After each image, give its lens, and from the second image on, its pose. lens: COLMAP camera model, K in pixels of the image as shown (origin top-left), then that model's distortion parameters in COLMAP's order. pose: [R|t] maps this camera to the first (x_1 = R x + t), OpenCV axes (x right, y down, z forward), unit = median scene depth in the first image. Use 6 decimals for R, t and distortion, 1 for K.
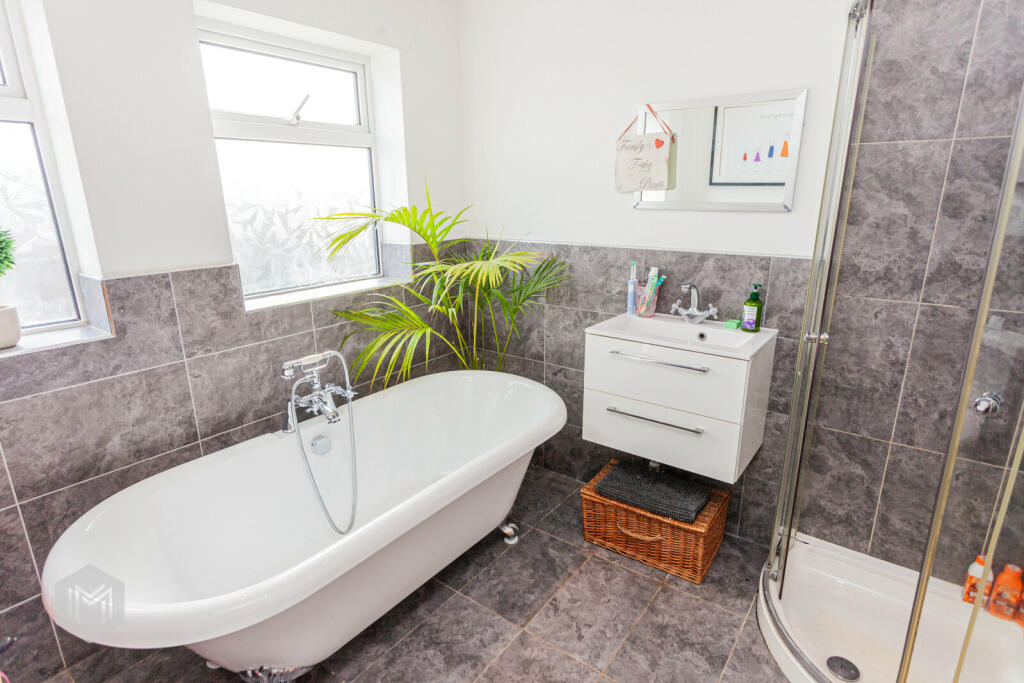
lens RADIAL K [[533.2, 0, 512.0], [0, 533.2, 341.5], [0, 0, 1]] dist [-0.001739, 0.000289]
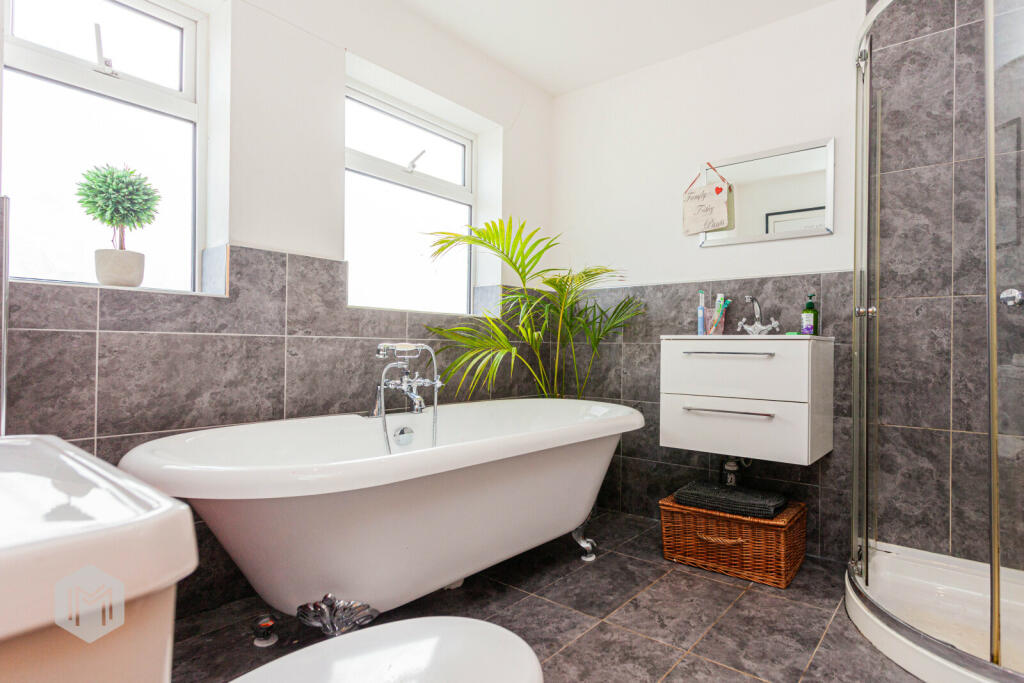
lens RADIAL K [[519.0, 0, 604.0], [0, 519.0, 343.8], [0, 0, 1]] dist [0.001914, 0.000295]
pose [[0.999233, 0.018569, 0.034468, -0.015168], [-0.008247, 0.960446, -0.278346, 0.307863], [-0.038273, 0.277848, 0.959862, -0.010698]]
